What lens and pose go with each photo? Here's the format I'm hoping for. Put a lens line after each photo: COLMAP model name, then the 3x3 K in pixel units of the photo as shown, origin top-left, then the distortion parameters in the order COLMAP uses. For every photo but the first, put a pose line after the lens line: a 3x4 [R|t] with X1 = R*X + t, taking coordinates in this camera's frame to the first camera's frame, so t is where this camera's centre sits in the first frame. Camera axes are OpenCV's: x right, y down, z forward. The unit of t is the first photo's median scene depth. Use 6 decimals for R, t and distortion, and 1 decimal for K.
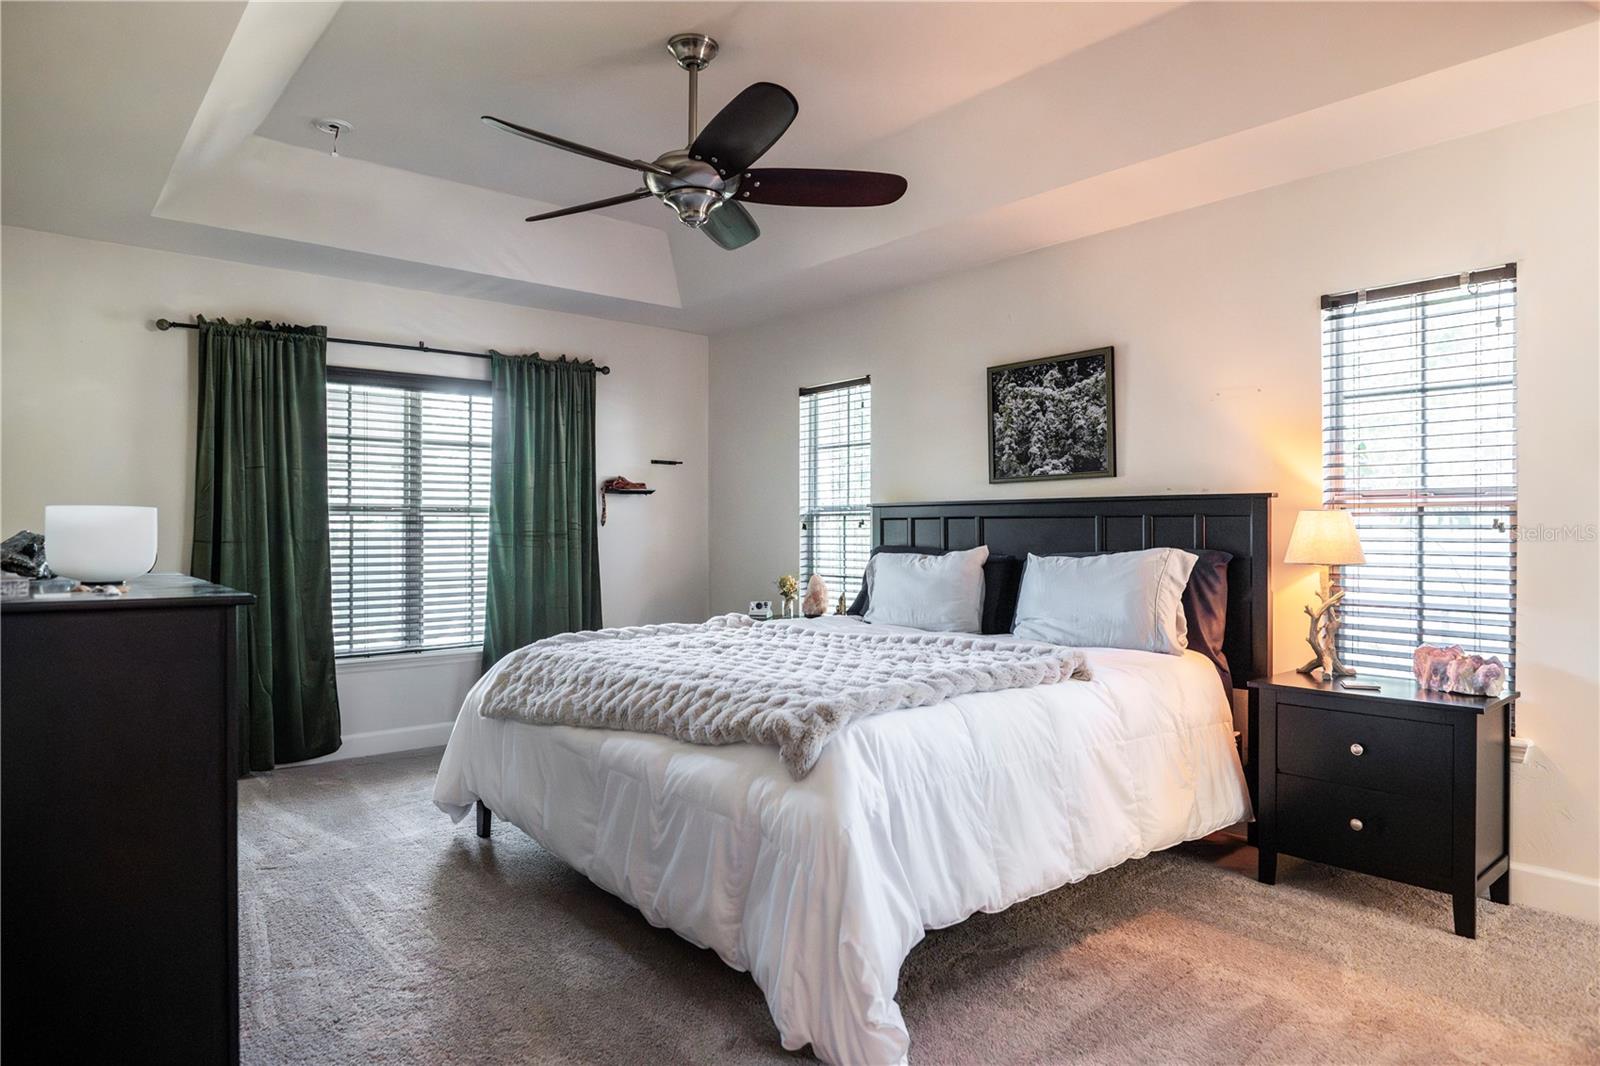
lens RADIAL K [[928.7, 0, 806.6], [0, 928.7, 532.5], [0, 0, 1]] dist [-0.021108, -0.002149]
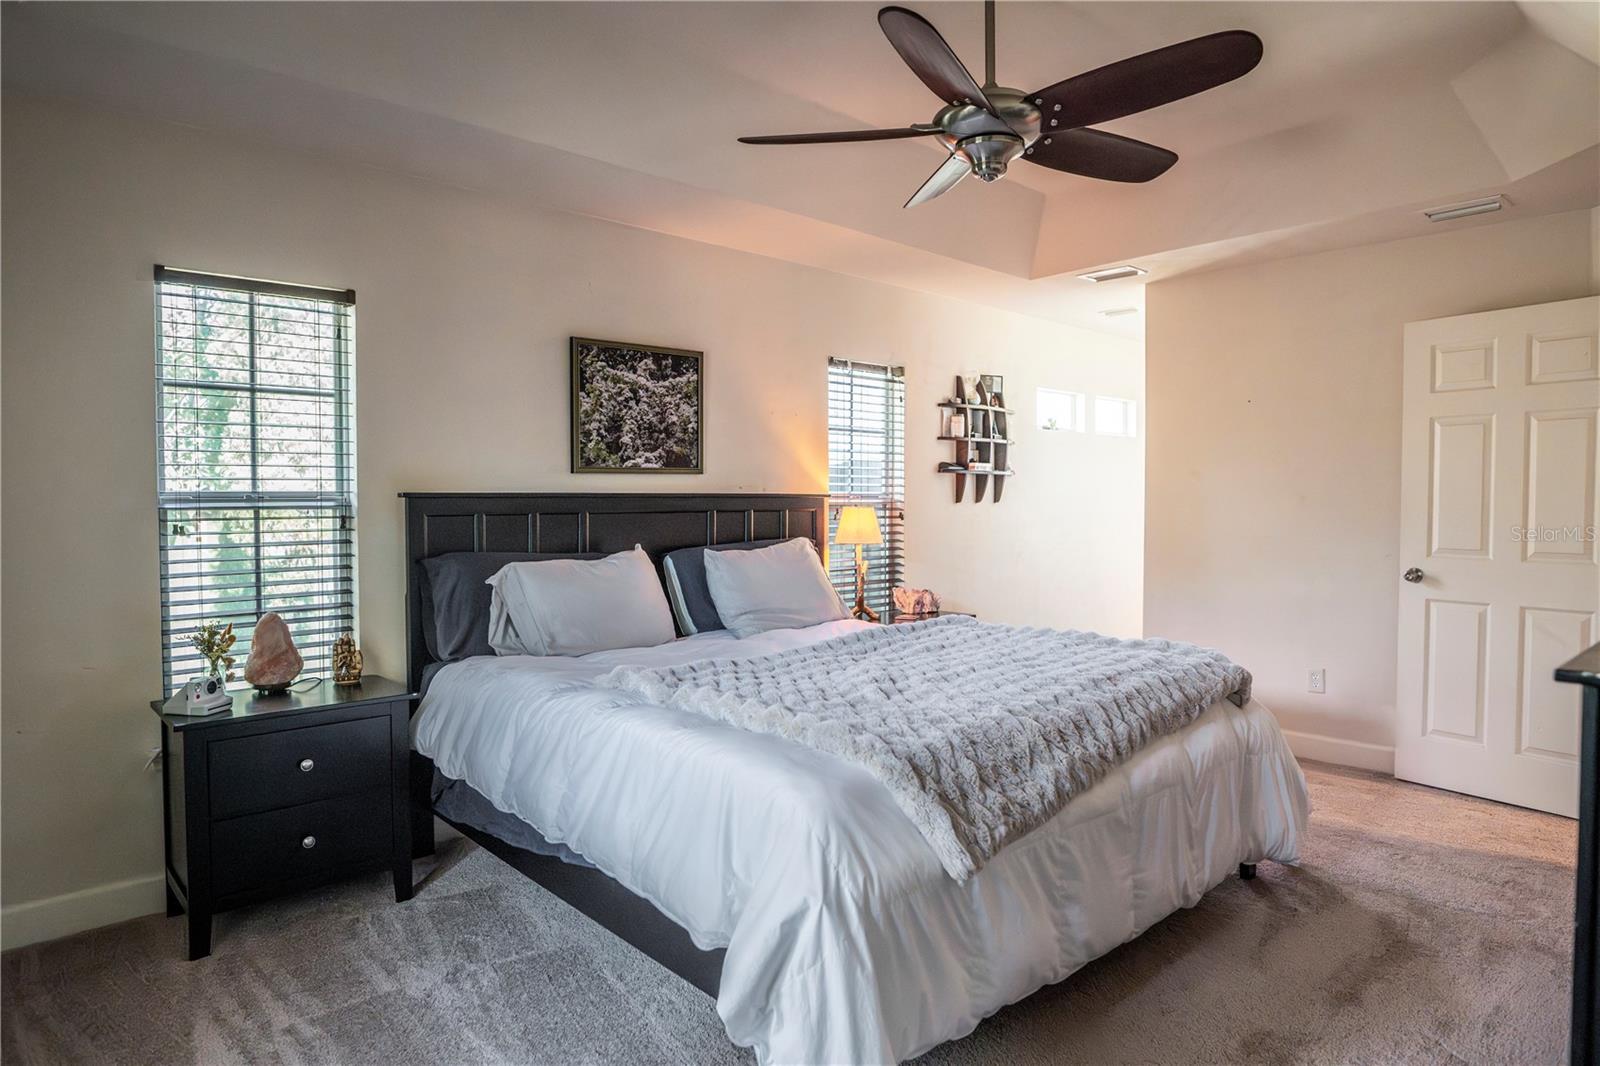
lens RADIAL K [[928.7, 0, 806.6], [0, 928.7, 532.5], [0, 0, 1]] dist [-0.021108, -0.002149]
pose [[-0.023877, -0.015365, 0.999597, -0.704761], [0.023308, 0.999602, 0.015922, -0.006709], [-0.999443, 0.023679, -0.023510, 0.858391]]
